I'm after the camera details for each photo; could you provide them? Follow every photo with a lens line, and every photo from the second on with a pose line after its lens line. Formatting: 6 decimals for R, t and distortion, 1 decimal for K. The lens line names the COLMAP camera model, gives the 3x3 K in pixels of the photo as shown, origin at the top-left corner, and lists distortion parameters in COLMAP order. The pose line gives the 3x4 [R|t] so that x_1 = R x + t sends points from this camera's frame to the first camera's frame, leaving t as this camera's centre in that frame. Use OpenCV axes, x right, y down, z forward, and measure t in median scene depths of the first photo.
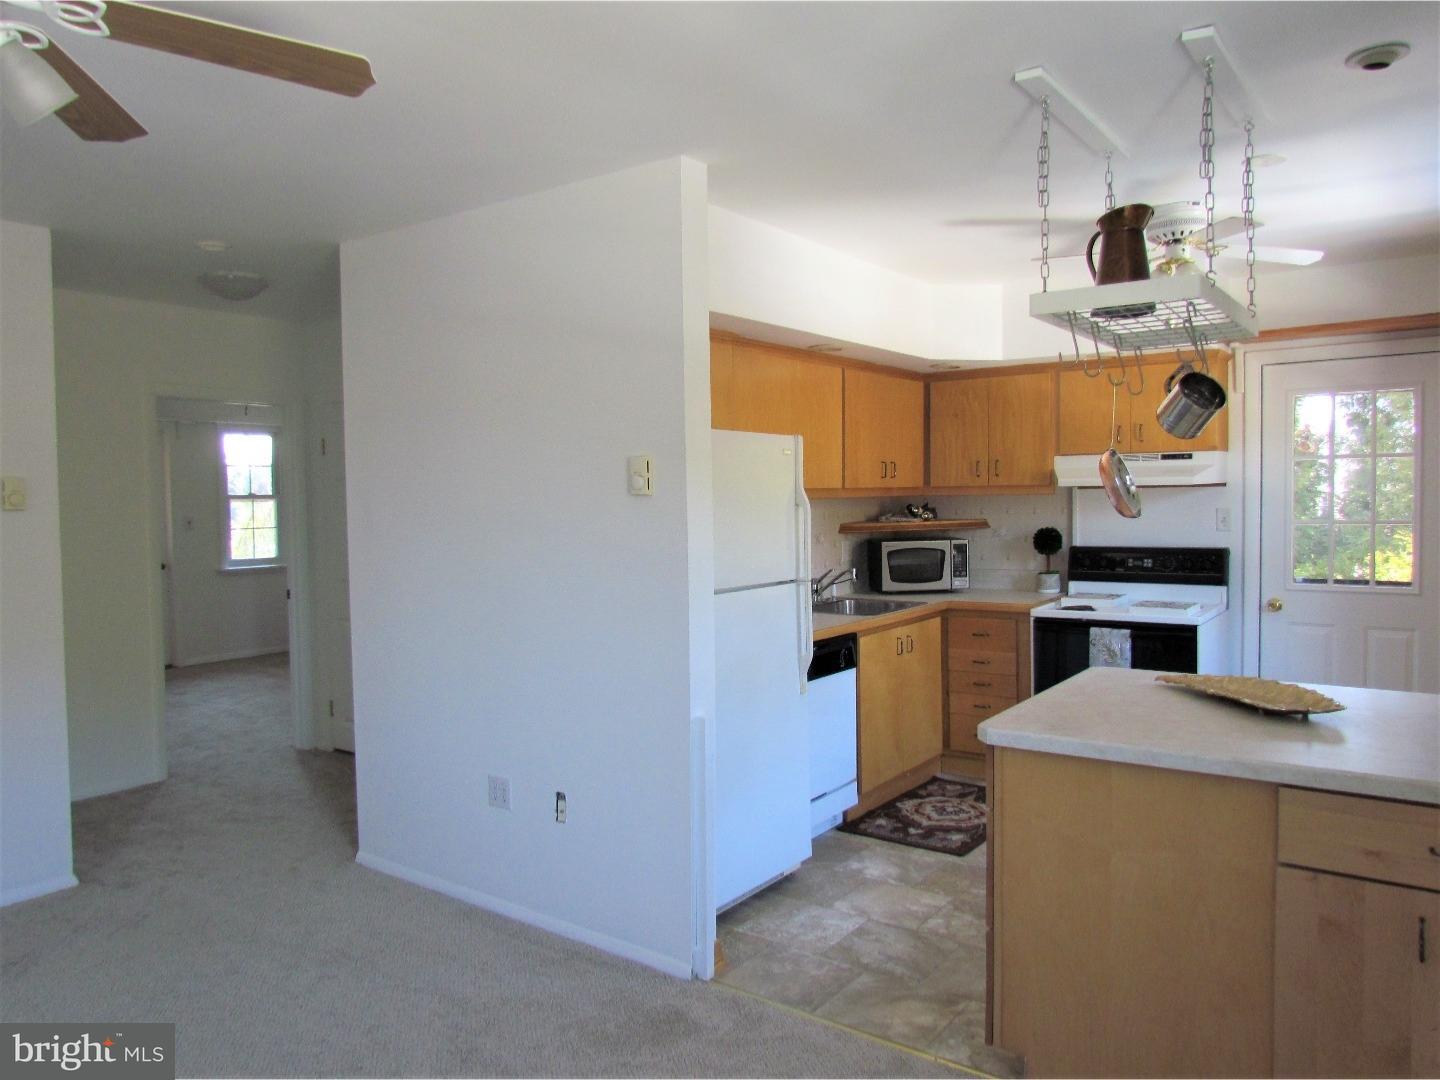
lens RADIAL K [[1030.8, 0, 674.7], [0, 1030.8, 536.9], [0, 0, 1]] dist [-0.024752, 0.022578]
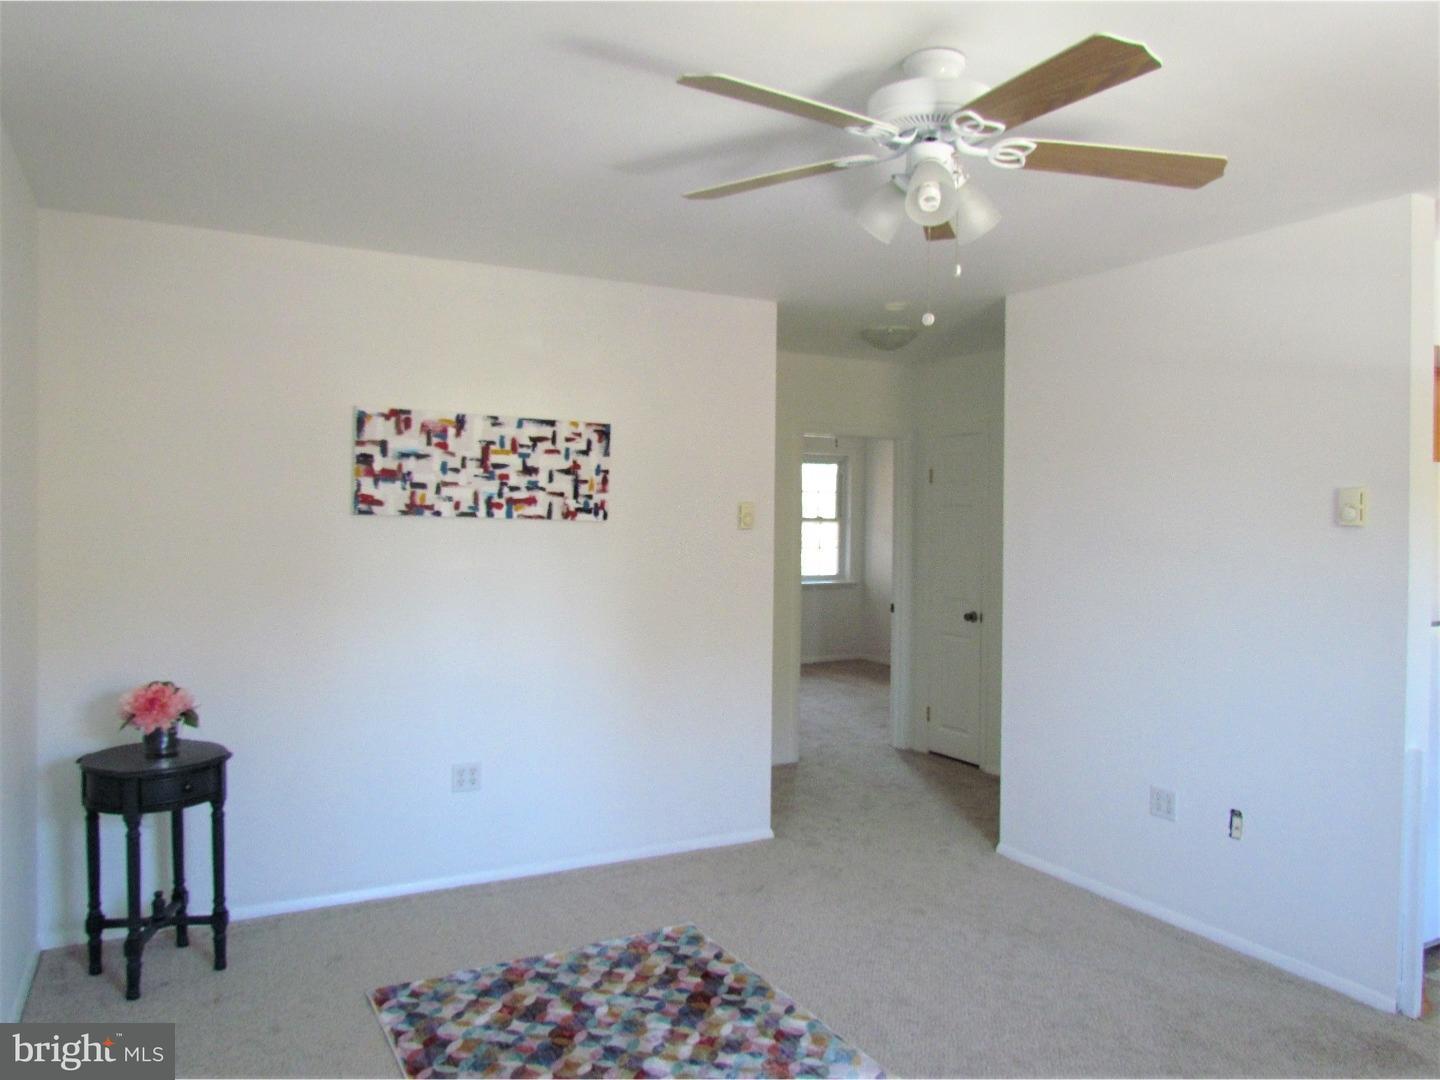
lens RADIAL K [[1016.9, 0, 684.6], [0, 1016.9, 528.9], [0, 0, 1]] dist [-0.055509, 0.027651]
pose [[0.905853, 0.019717, -0.423134, -0.163982], [-0.033273, 0.999142, -0.024674, 0.006766], [0.422284, 0.036430, 0.905731, -0.136318]]
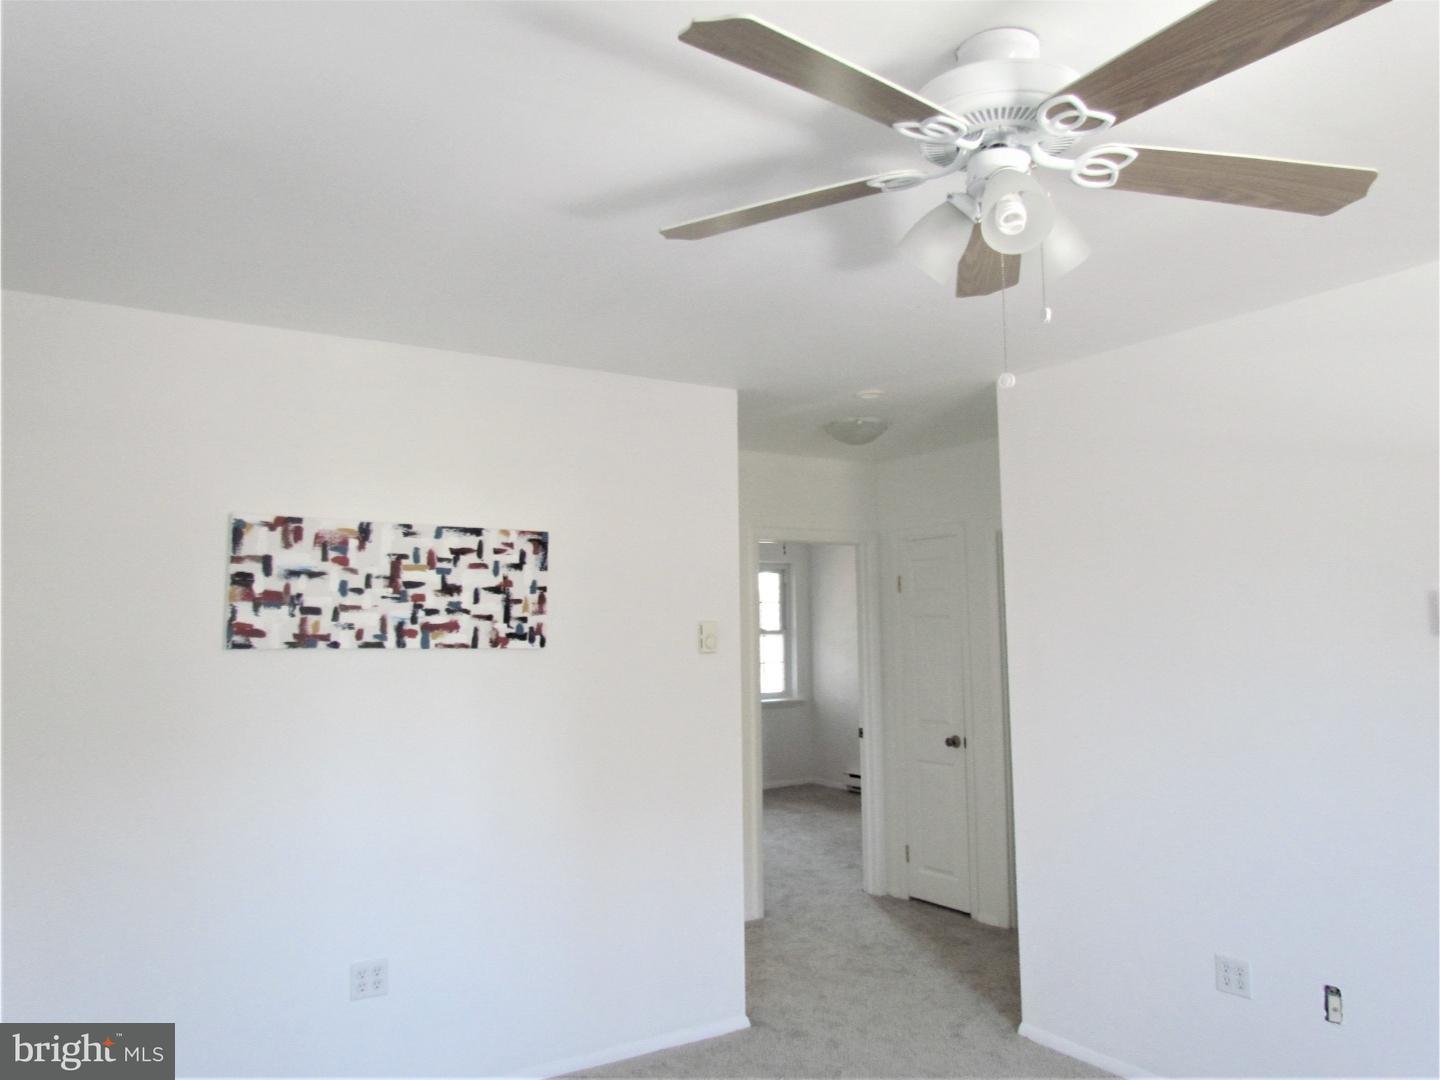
lens RADIAL K [[1030.8, 0, 696.7], [0, 1030.8, 532.0], [0, 0, 1]] dist [-0.024752, 0.022578]
pose [[0.940908, -0.038886, -0.336423, -0.257956], [-0.005395, 0.991539, -0.129696, -0.009621], [0.338620, 0.123847, 0.932737, -0.011071]]
